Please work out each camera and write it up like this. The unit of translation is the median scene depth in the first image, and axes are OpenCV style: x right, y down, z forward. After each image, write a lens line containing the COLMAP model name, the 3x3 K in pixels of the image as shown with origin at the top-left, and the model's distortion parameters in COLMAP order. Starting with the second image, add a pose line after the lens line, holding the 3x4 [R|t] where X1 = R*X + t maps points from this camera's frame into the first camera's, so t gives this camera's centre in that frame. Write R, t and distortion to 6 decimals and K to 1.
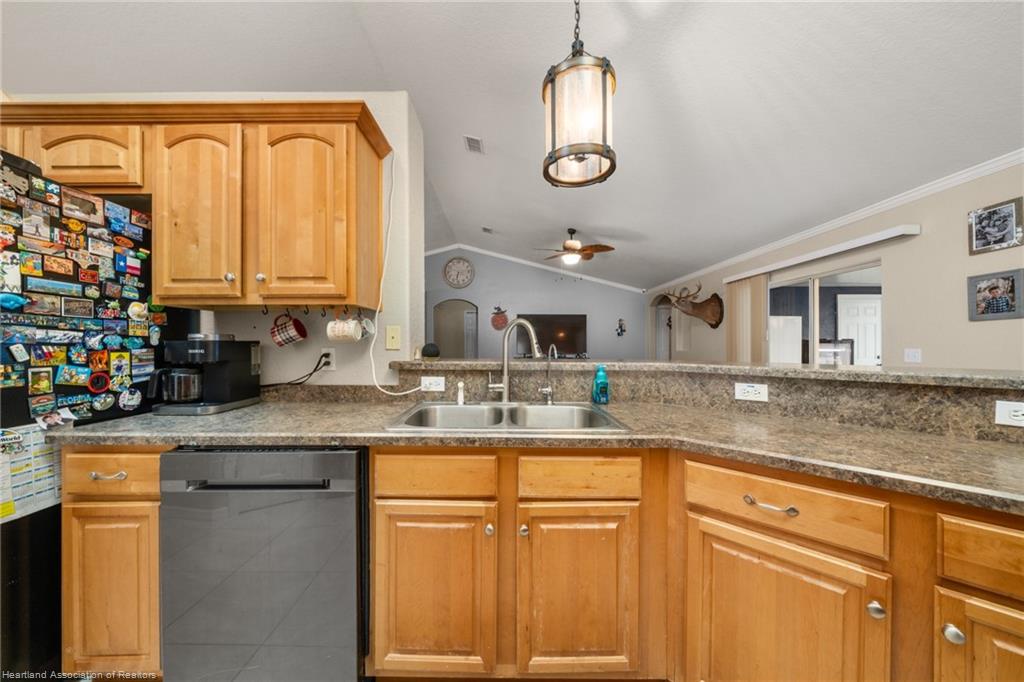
lens RADIAL K [[358.3, 0, 491.0], [0, 358.3, 343.2], [0, 0, 1]] dist [-0.008403, 0.000734]
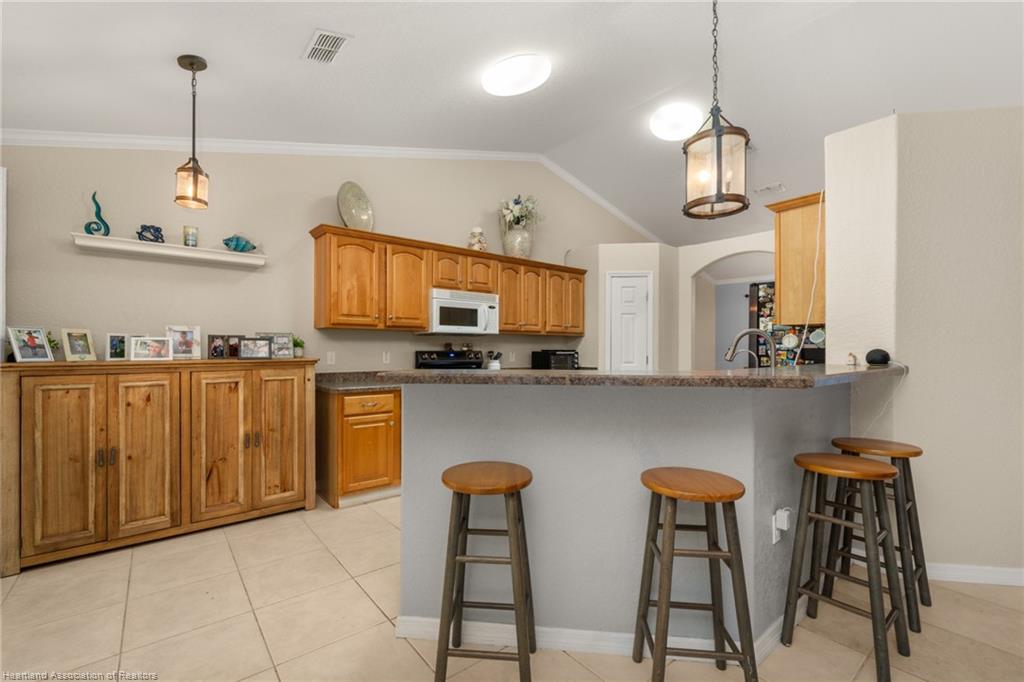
lens RADIAL K [[467.2, 0, 506.9], [0, 467.2, 349.5], [0, 0, 1]] dist [-0.004341, -0.000617]
pose [[-0.763652, -0.002390, -0.645624, 2.141002], [-0.000947, 0.999996, -0.002582, 0.007012], [0.645627, -0.001360, -0.763651, 2.038298]]
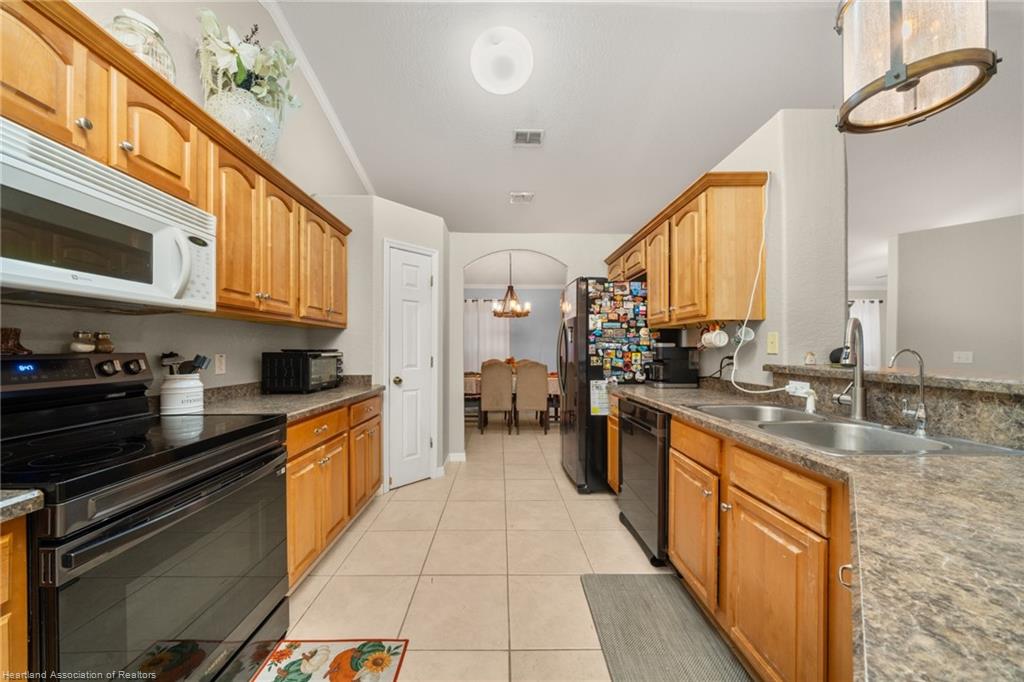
lens RADIAL K [[358.3, 0, 518.7], [0, 358.3, 348.7], [0, 0, 1]] dist [-0.008403, 0.000734]
pose [[0.040748, -0.002243, -0.999167, 1.074119], [0.003634, 0.999991, -0.002096, 0.002360], [0.999163, -0.003545, 0.040756, 0.238400]]
